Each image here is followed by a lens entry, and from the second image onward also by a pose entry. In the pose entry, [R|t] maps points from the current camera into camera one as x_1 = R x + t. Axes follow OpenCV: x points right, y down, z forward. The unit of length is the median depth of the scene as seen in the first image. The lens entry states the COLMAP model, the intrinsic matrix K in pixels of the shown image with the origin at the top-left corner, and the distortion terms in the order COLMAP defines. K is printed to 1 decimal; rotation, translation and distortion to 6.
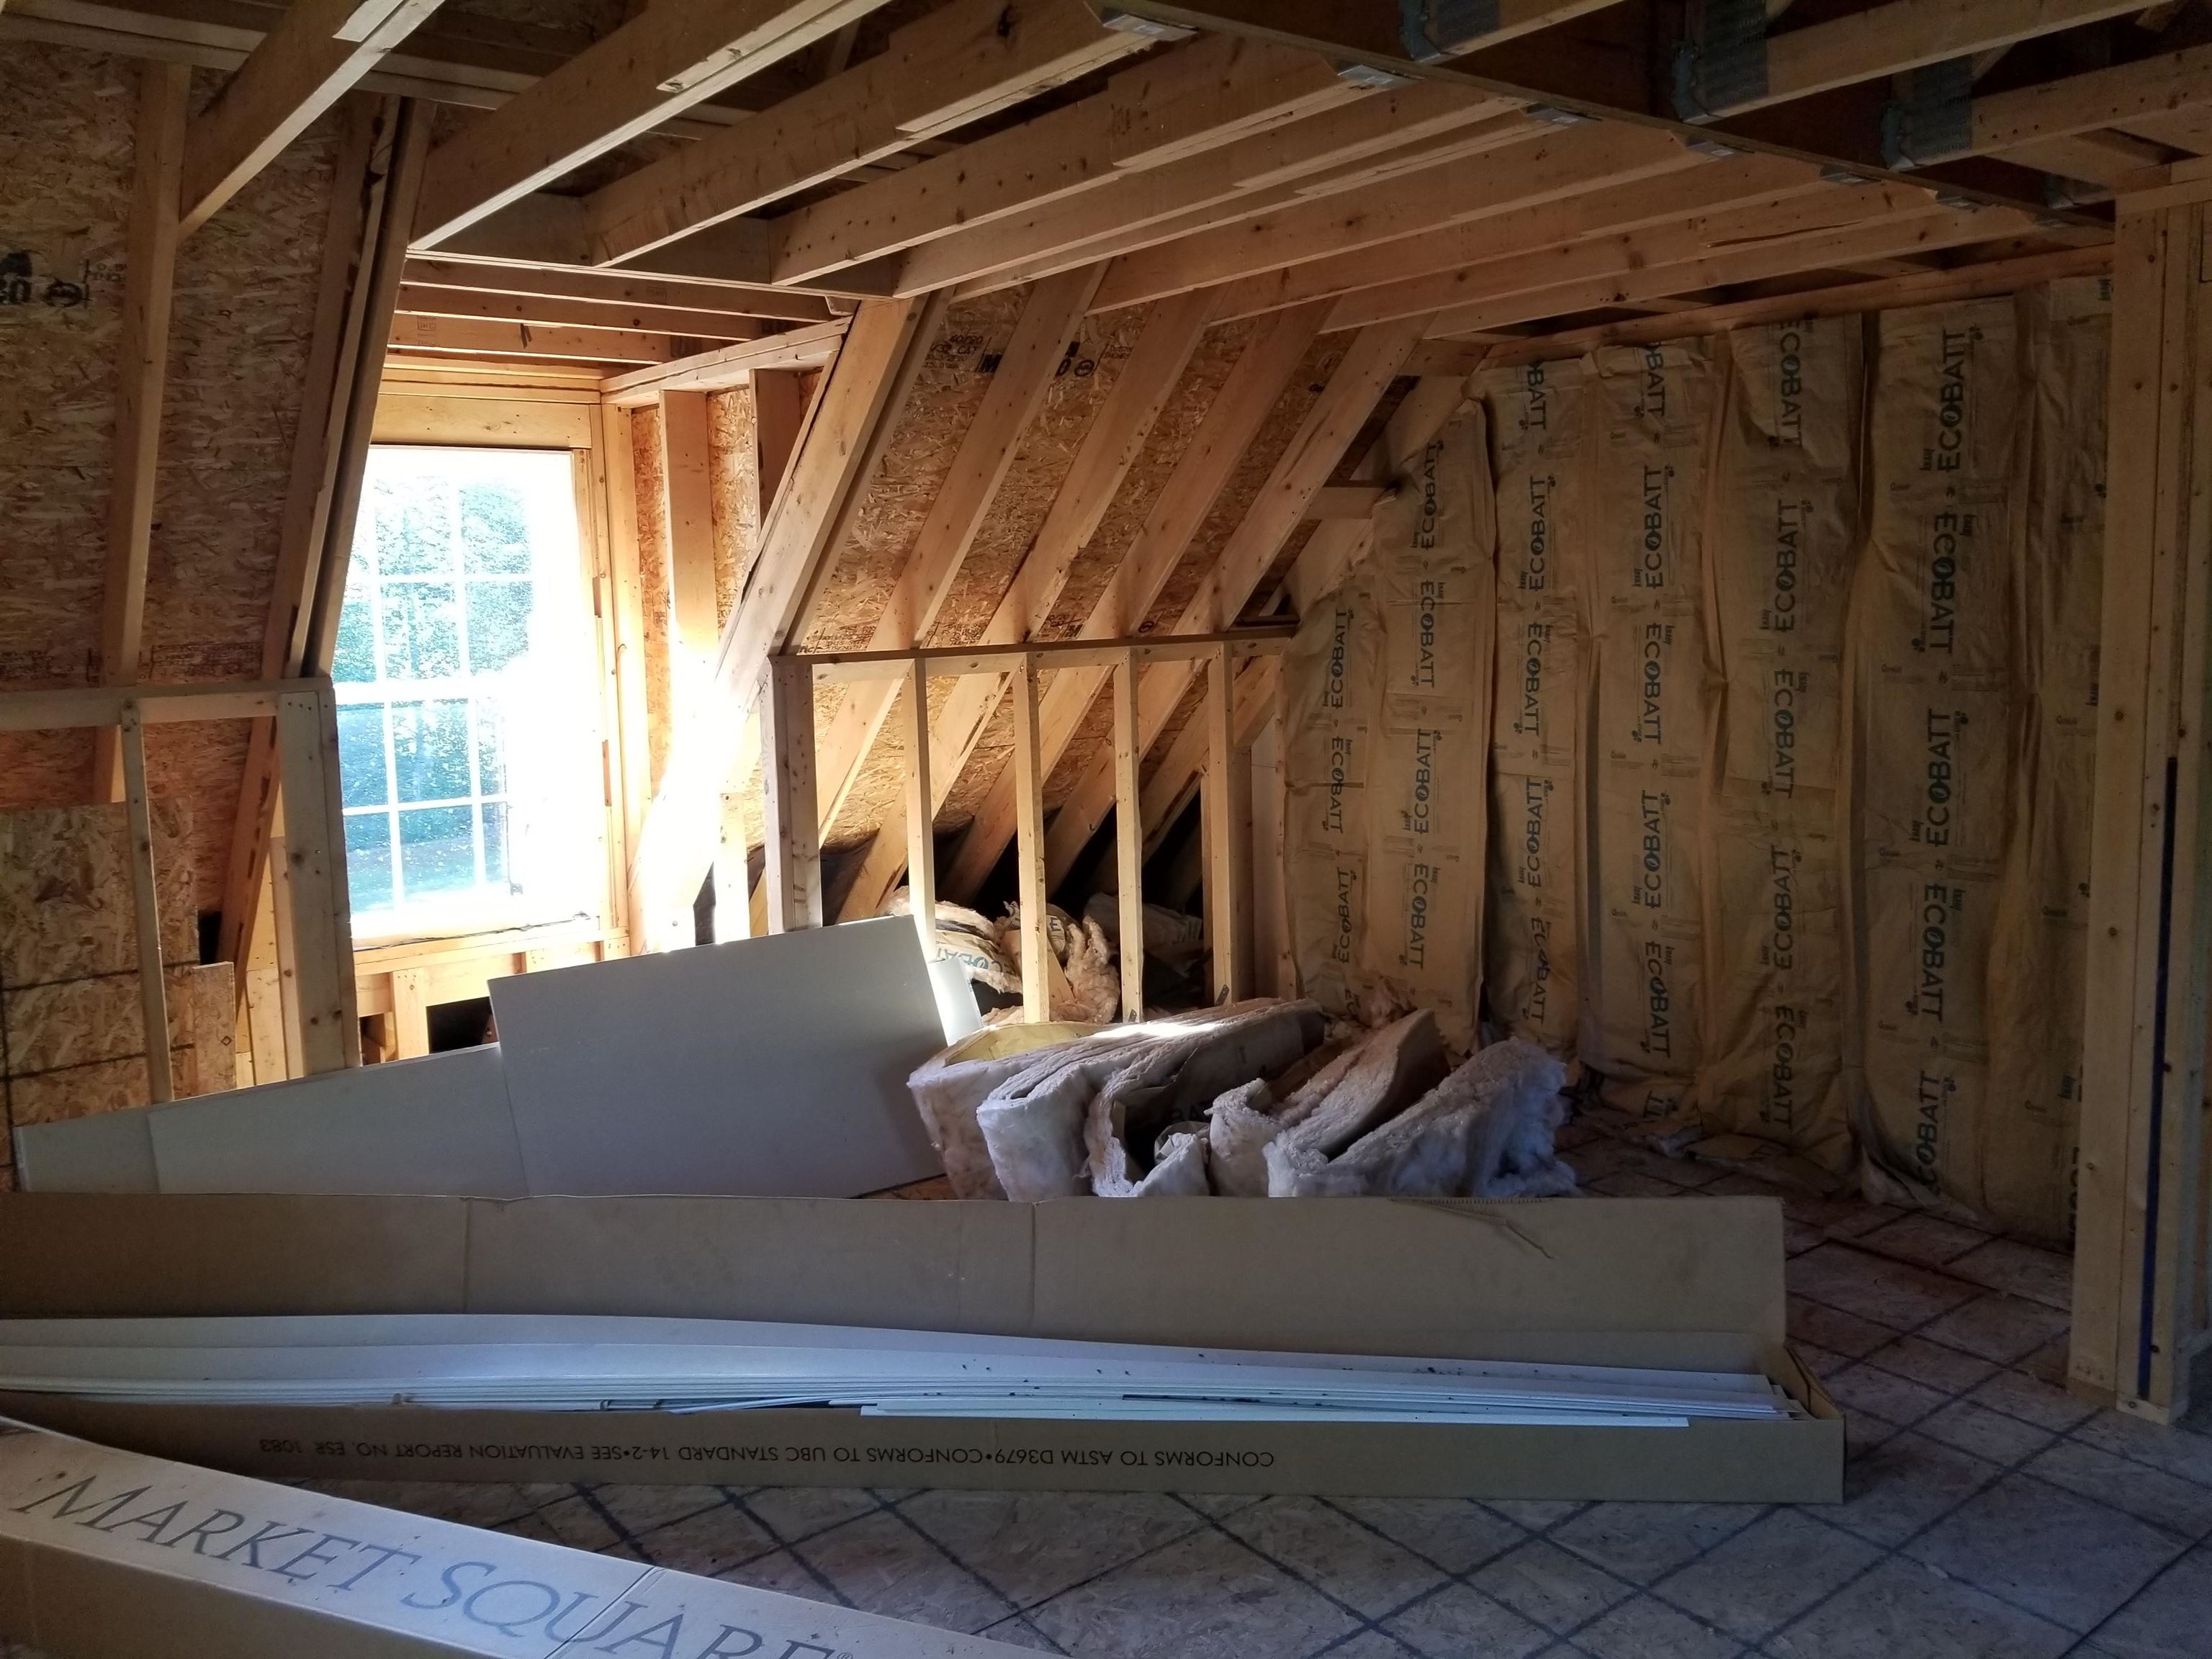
lens RADIAL K [[1732.0, 0, 1106.7], [0, 1732.0, 823.0], [0, 0, 1]] dist [0.047384, -0.070391]
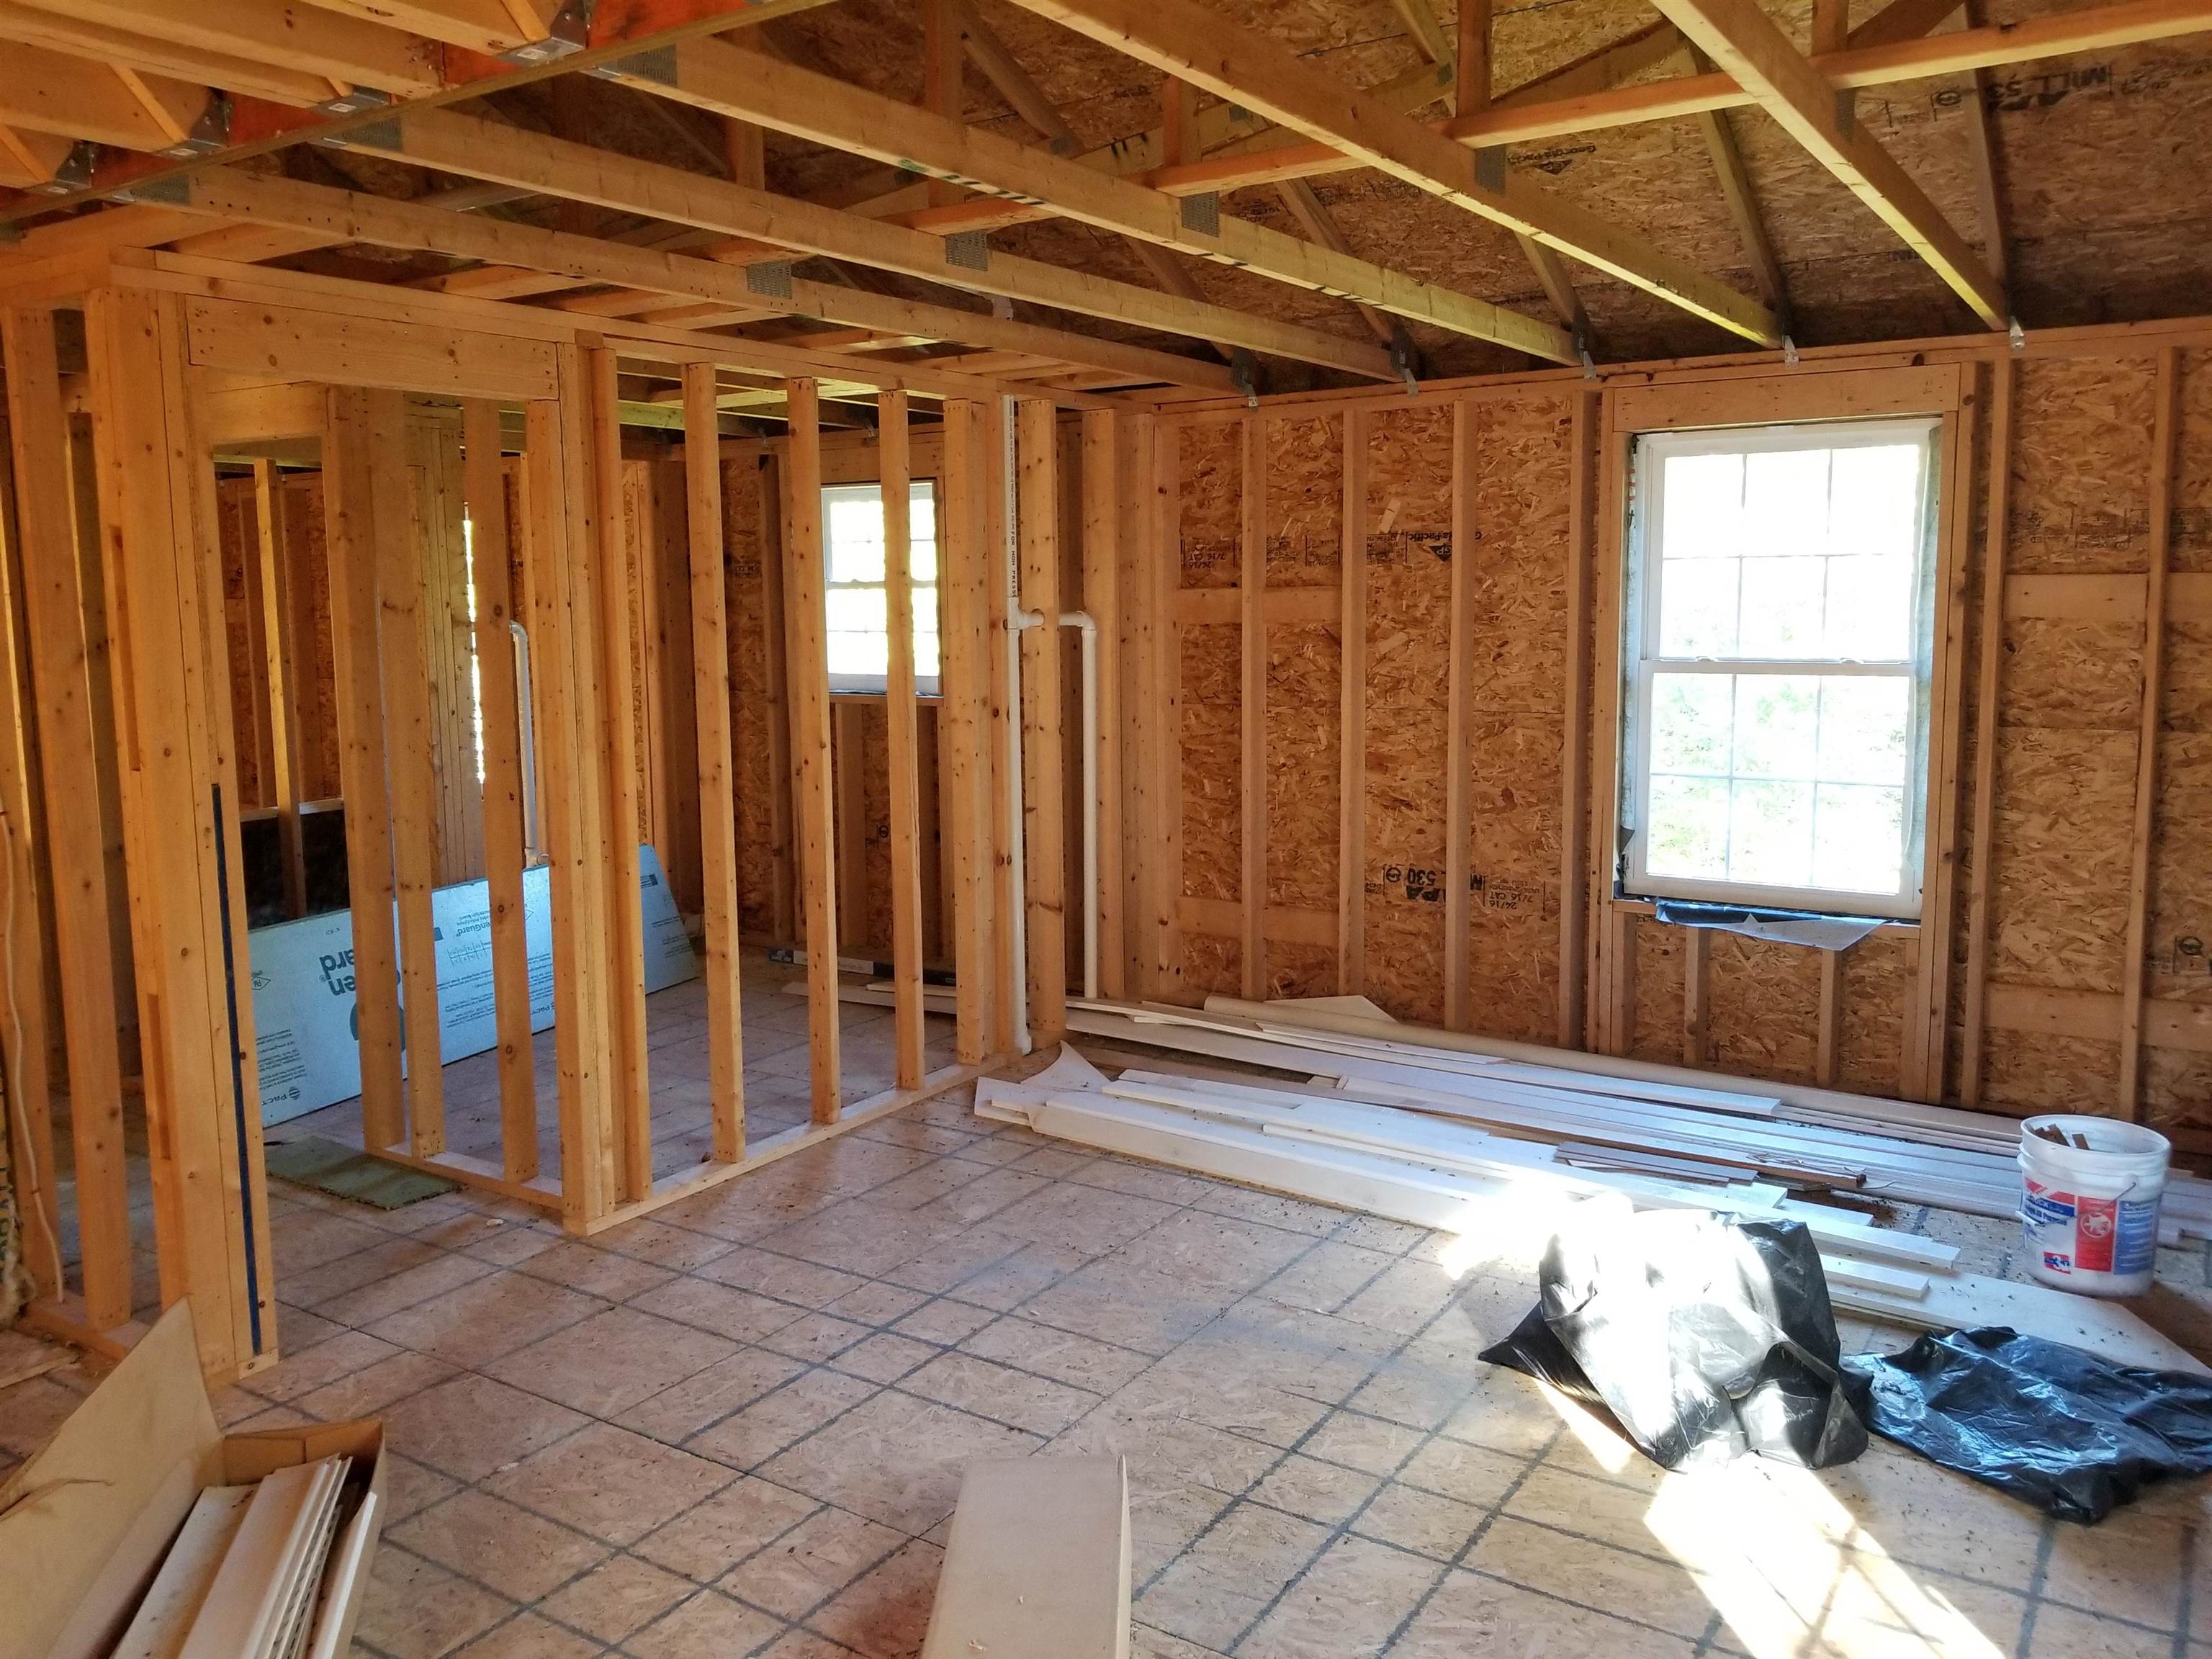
lens RADIAL K [[1732.0, 0, 1104.5], [0, 1732.0, 823.7], [0, 0, 1]] dist [0.047384, -0.070391]
pose [[-0.331679, -0.102718, 0.937784, -0.633184], [0.147649, 0.976153, 0.159142, -0.105831], [-0.931767, 0.191247, -0.308603, 0.811233]]
